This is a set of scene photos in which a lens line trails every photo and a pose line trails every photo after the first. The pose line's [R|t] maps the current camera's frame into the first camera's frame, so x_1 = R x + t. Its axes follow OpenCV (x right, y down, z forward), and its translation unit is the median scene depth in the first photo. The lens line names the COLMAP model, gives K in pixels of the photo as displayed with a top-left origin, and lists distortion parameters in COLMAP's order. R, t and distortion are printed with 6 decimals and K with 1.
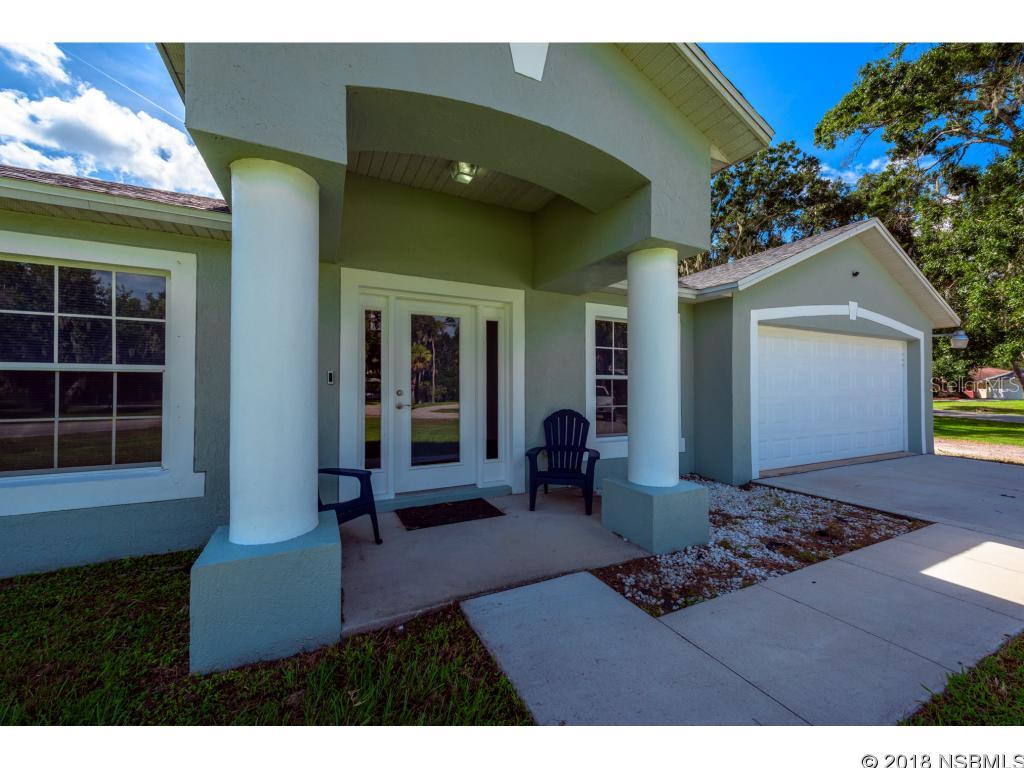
lens RADIAL K [[400.7, 0, 512.0], [0, 400.7, 384.0], [0, 0, 1]] dist [-0.001144, -0.000121]
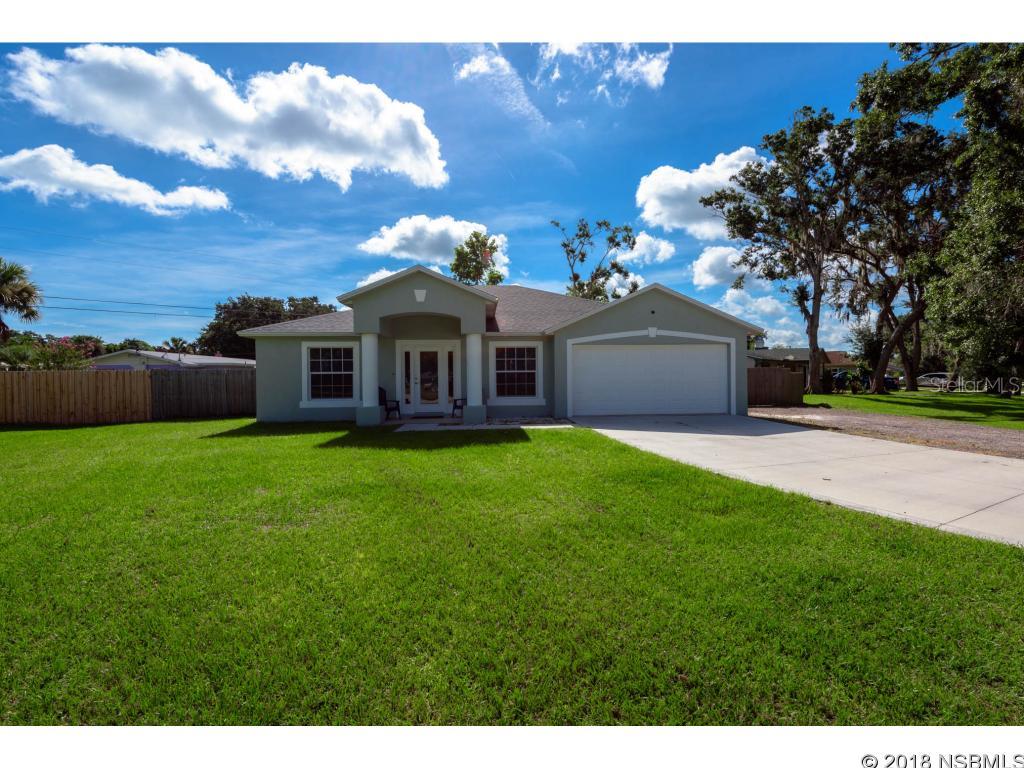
lens RADIAL K [[454.6, 0, 512.0], [0, 454.6, 384.0], [0, 0, 1]] dist [0.016729, -0.000056]
pose [[0.926309, -0.006180, -0.376715, 1.467943], [0.015324, 0.999656, 0.021281, -0.000572], [0.376453, -0.025486, 0.926085, -1.654218]]
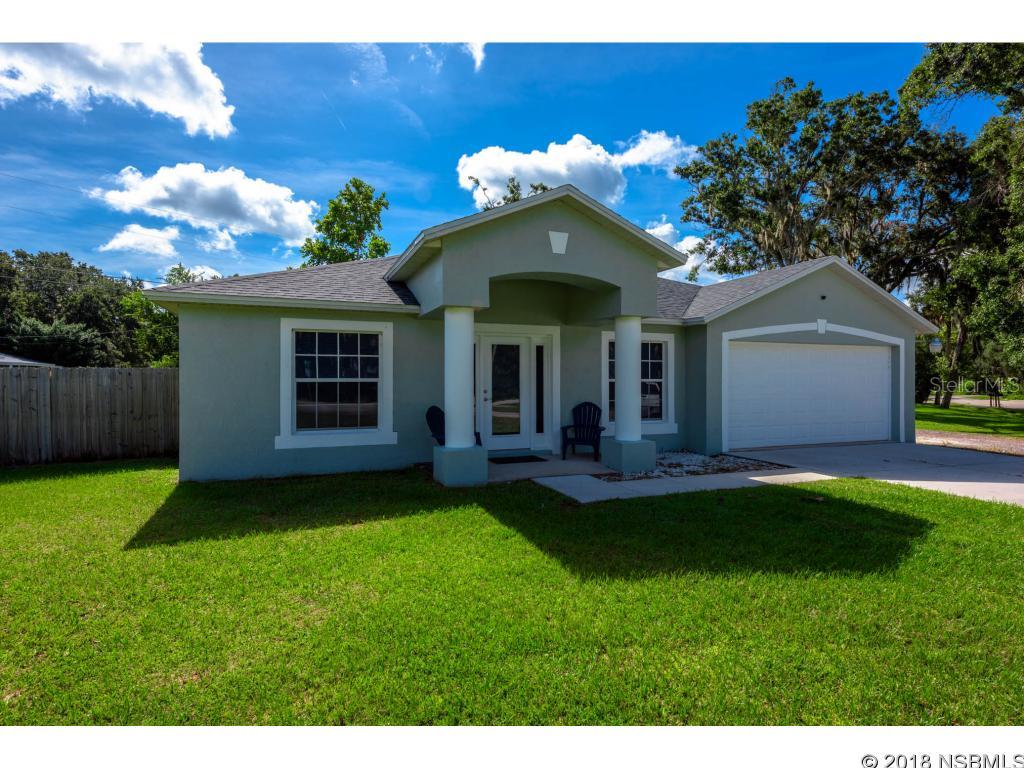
lens RADIAL K [[549.7, 0, 512.0], [0, 549.7, 384.0], [0, 0, 1]] dist [0.005538, 0.000085]
pose [[0.996930, -0.000327, -0.078293, 0.010858], [0.001736, 0.999838, 0.017929, -0.045696], [0.078275, -0.018010, 0.996769, -1.166011]]
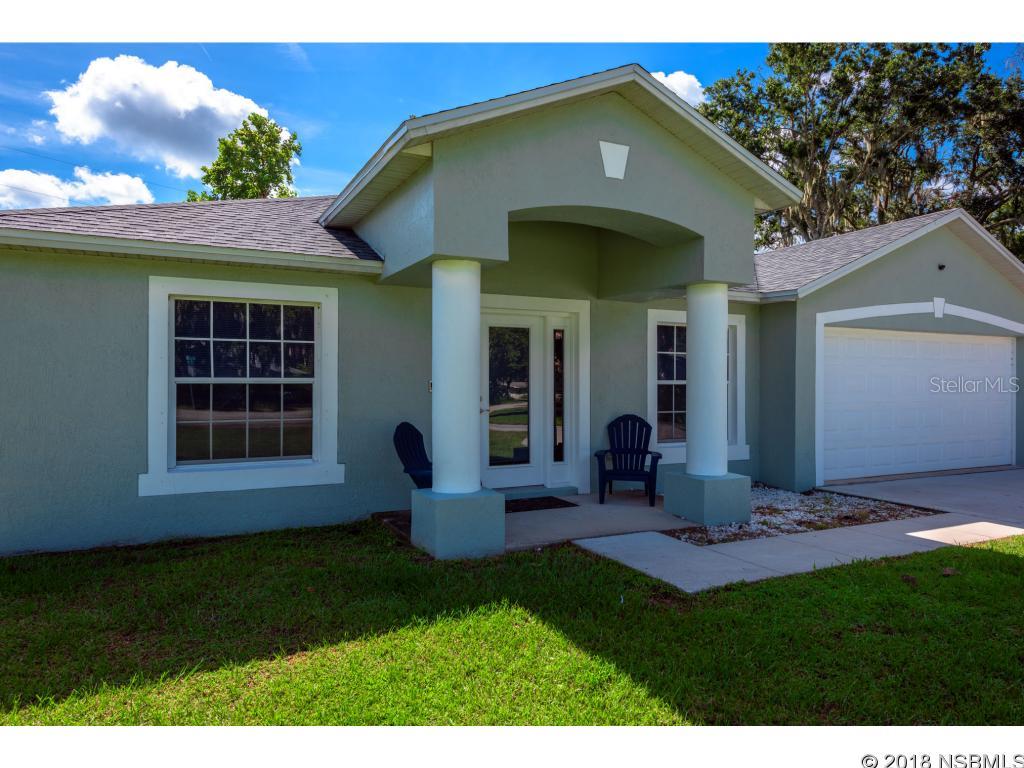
lens RADIAL K [[681.5, 0, 512.0], [0, 681.5, 384.0], [0, 0, 1]] dist [0.005077, 0.000848]
pose [[0.999956, 0.001583, 0.009194, -0.187118], [-0.001703, 0.999913, 0.013079, -0.038689], [-0.009172, -0.013094, 0.999872, -0.771621]]
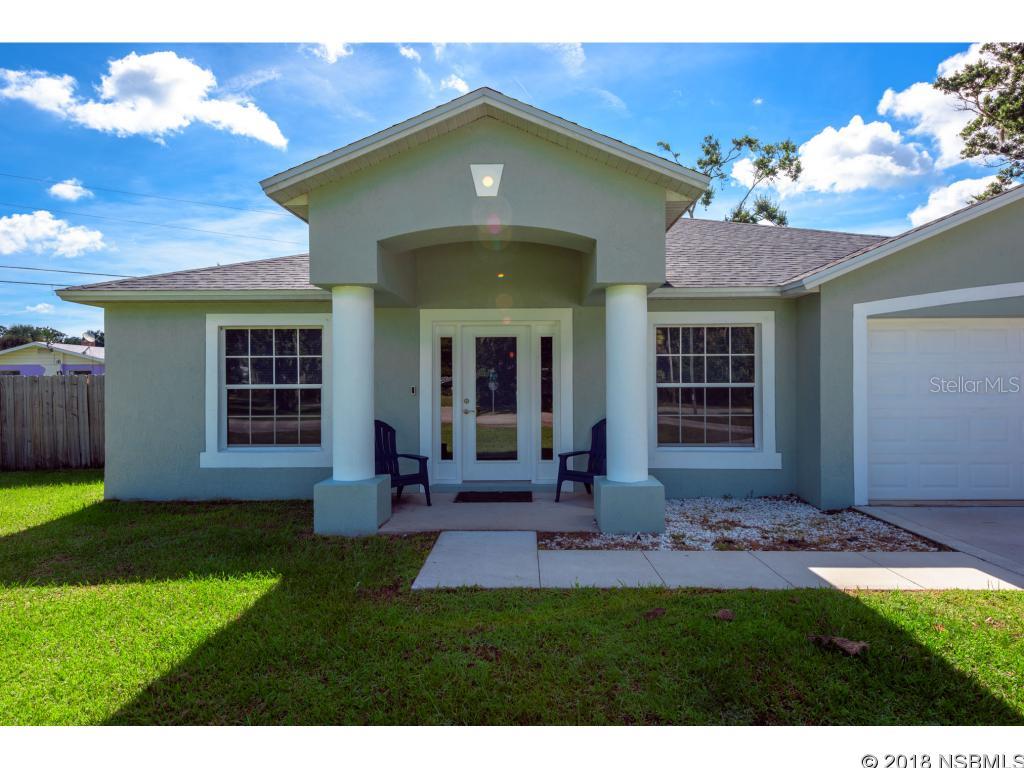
lens RADIAL K [[596.8, 0, 512.0], [0, 596.8, 384.0], [0, 0, 1]] dist [0.004235, 0.000983]
pose [[0.886153, -0.004465, -0.463372, 0.635454], [0.010487, 0.999891, 0.010419, -0.044335], [0.463275, -0.014092, 0.886103, -0.525665]]
